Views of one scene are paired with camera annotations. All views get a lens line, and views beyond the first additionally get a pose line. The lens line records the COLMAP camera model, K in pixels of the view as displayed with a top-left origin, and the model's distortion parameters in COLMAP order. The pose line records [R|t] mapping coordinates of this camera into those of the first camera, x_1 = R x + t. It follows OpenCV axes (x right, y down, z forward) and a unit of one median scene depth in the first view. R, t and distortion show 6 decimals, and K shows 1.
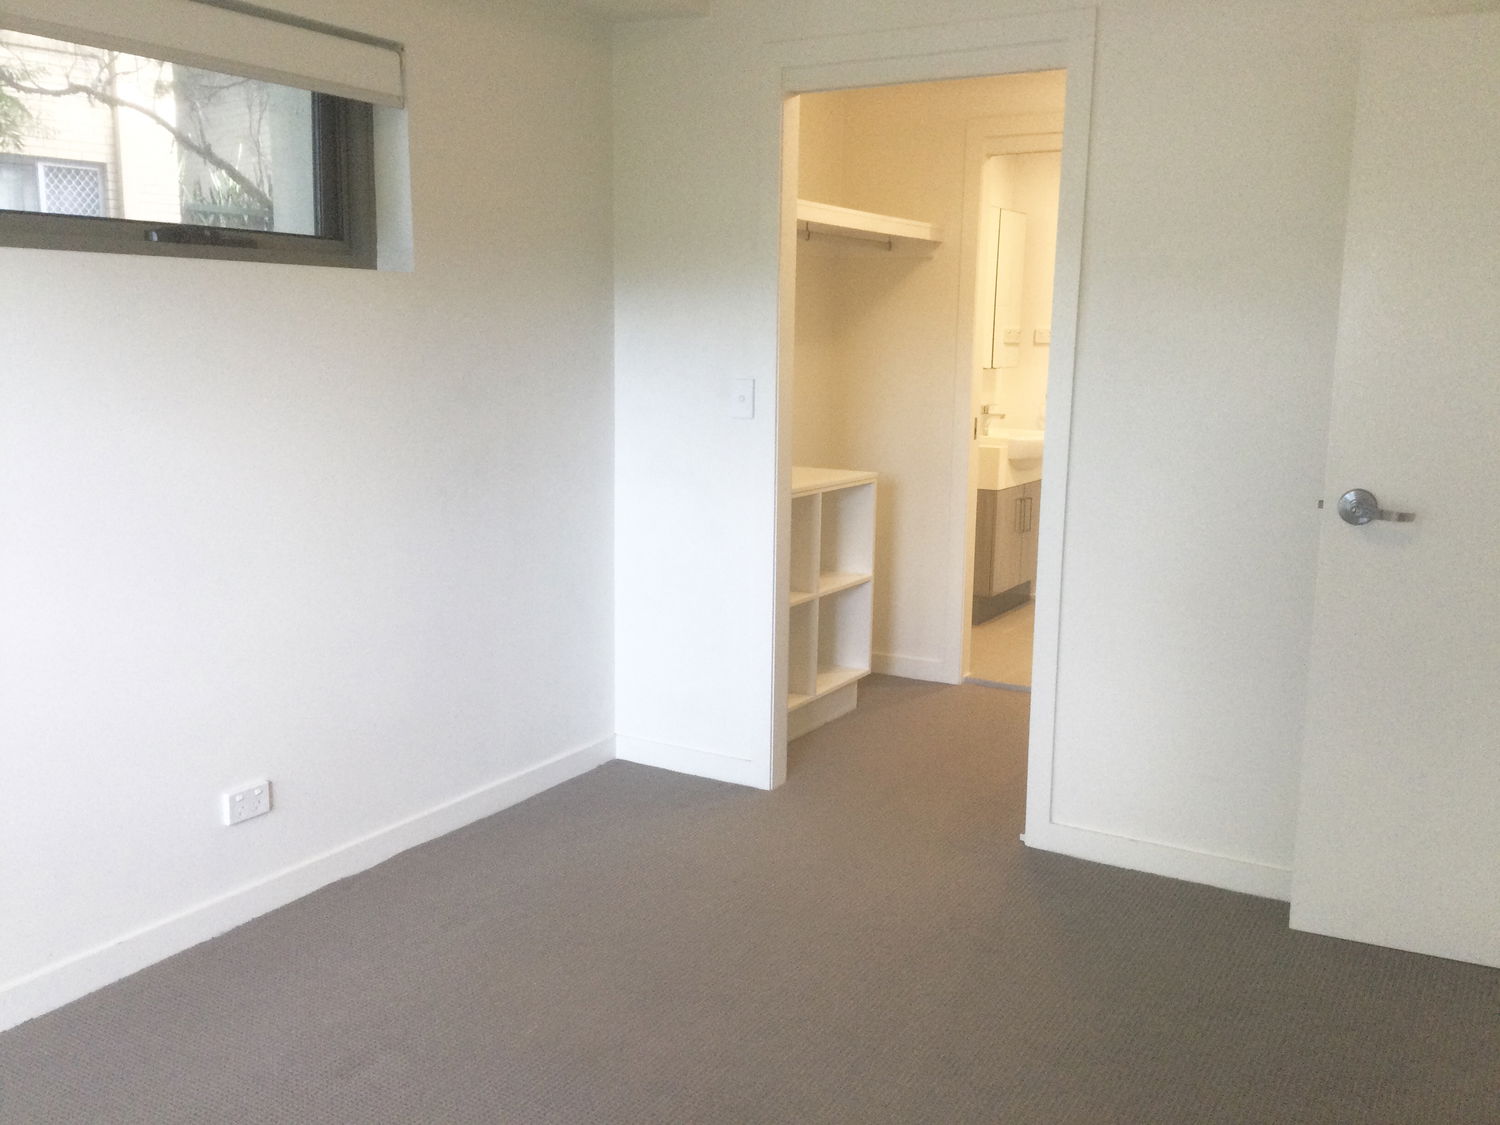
lens RADIAL K [[1345.5, 0, 749.5], [0, 1345.5, 565.4], [0, 0, 1]] dist [0.084988, -0.080928]
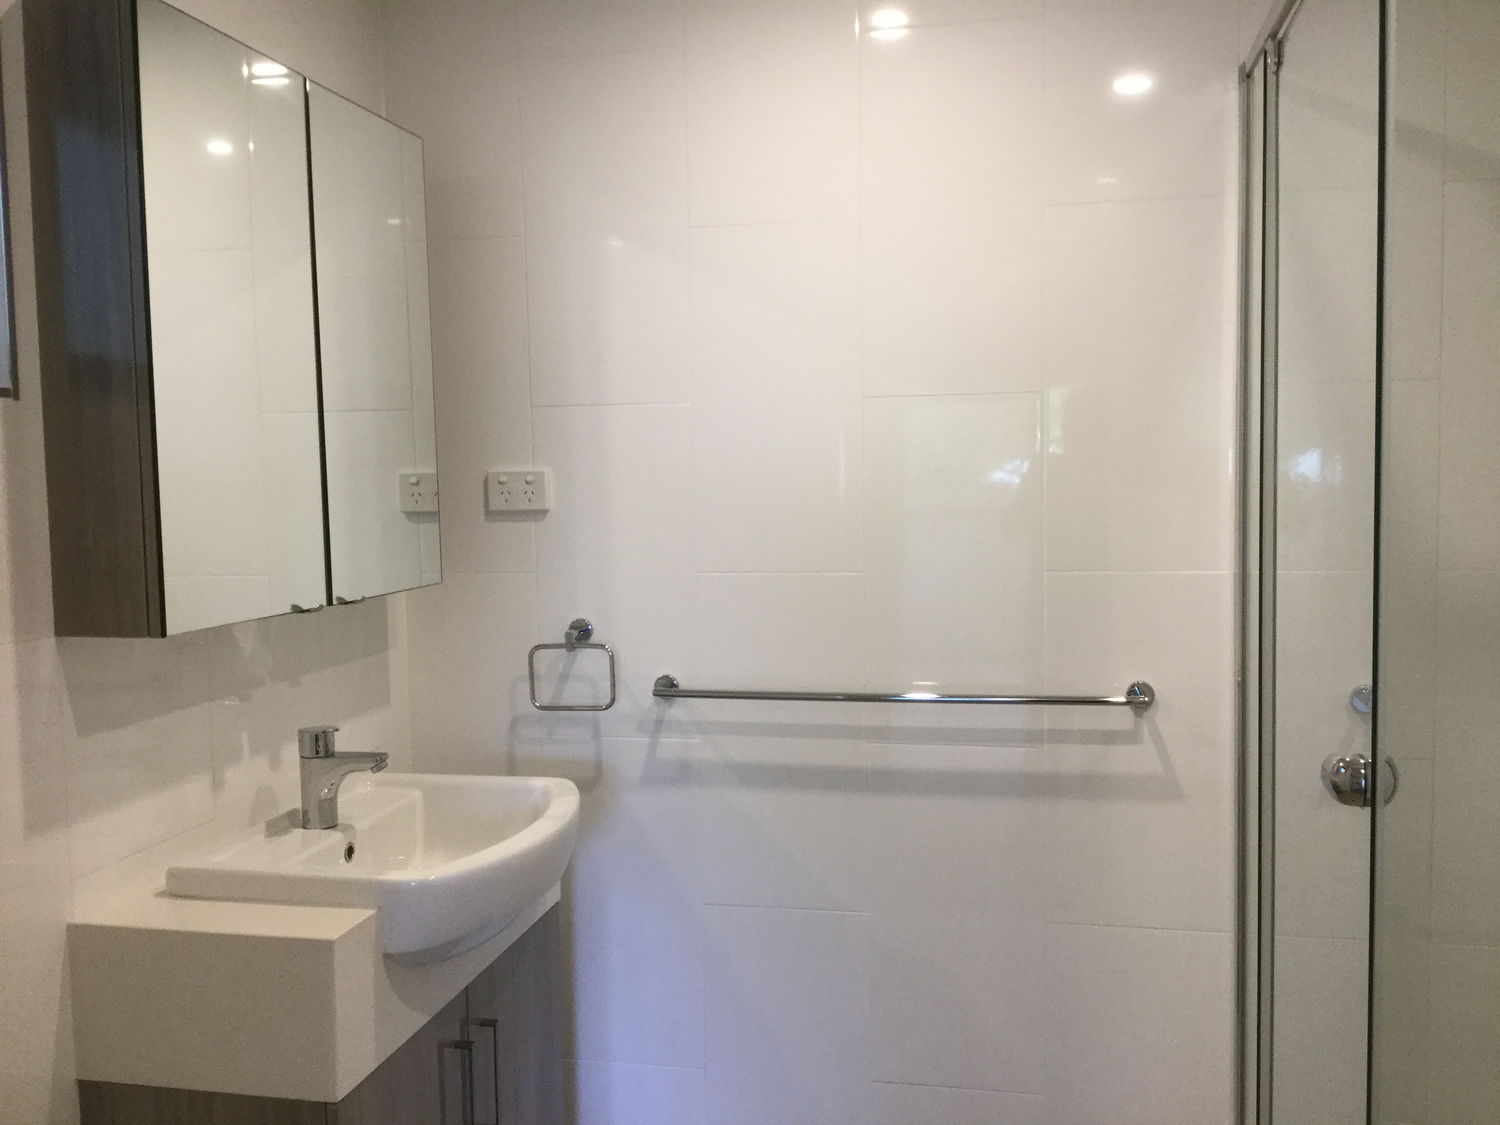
lens RADIAL K [[1345.5, 0, 750.2], [0, 1345.5, 563.4], [0, 0, 1]] dist [0.084988, -0.080928]
pose [[0.943549, -0.050259, 0.327398, 0.159489], [0.087730, 0.991042, -0.100698, -0.109625], [-0.319404, 0.123736, 0.939505, 0.649557]]
